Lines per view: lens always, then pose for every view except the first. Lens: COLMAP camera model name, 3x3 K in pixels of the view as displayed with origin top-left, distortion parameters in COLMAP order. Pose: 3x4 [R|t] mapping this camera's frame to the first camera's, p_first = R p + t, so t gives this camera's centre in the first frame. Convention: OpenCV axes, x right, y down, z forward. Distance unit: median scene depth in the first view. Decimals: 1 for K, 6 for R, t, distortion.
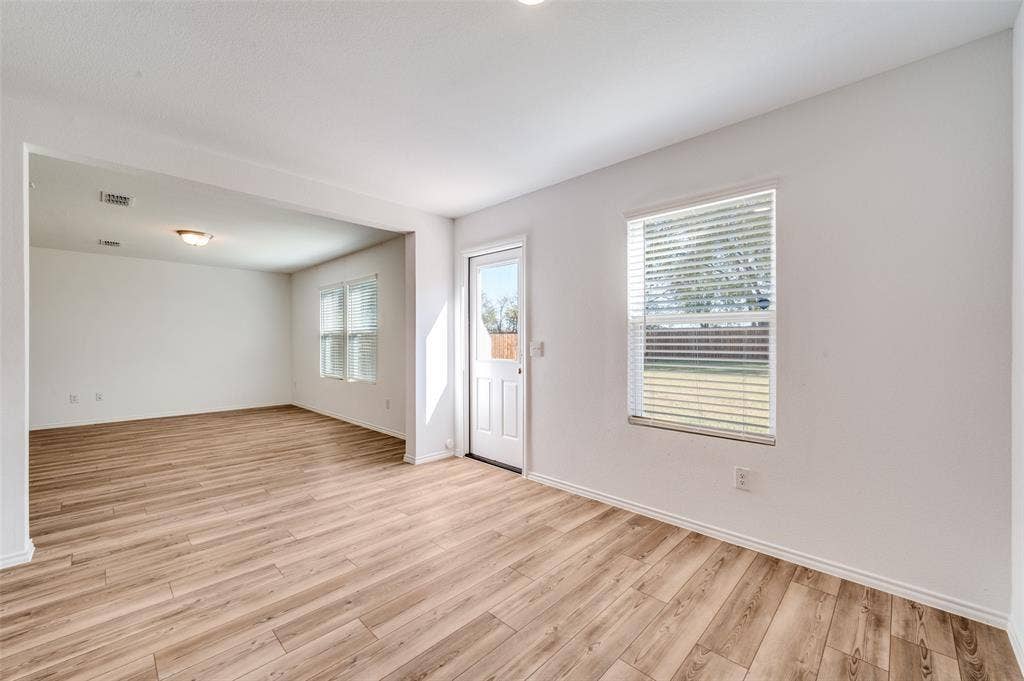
lens RADIAL K [[407.4, 0, 512.0], [0, 407.4, 340.5], [0, 0, 1]] dist [-0.000113, -0.000030]
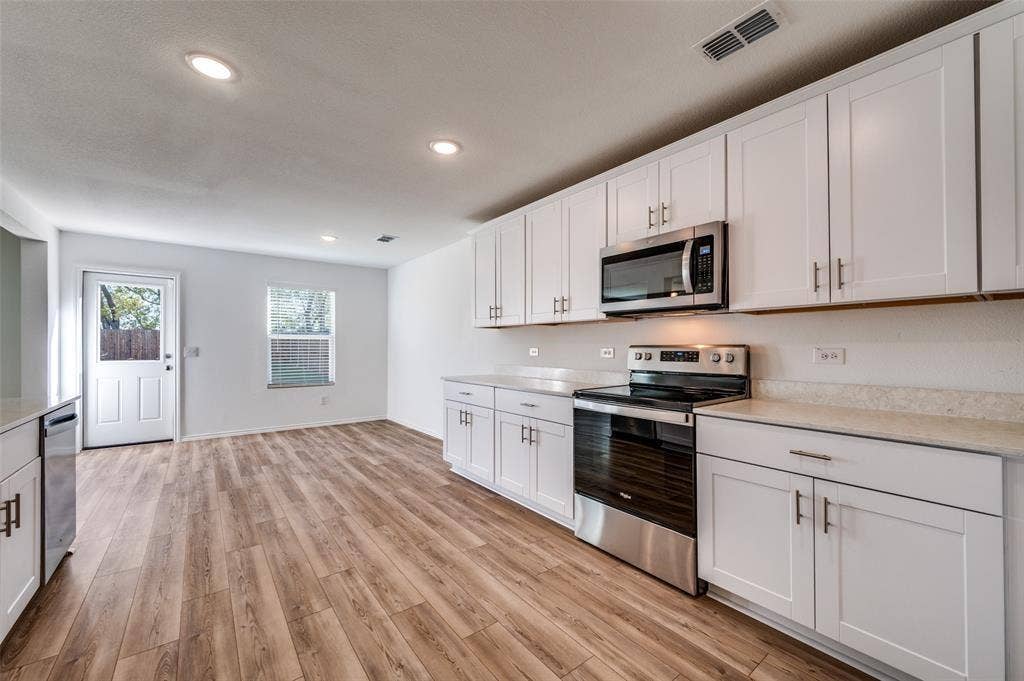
lens RADIAL K [[407.4, 0, 512.0], [0, 407.4, 340.5], [0, 0, 1]] dist [-0.000113, -0.000030]
pose [[0.147658, 0.016281, 0.988904, -1.474055], [-0.002771, 0.999867, -0.016048, -0.001379], [-0.989035, -0.000370, 0.147683, -0.455159]]
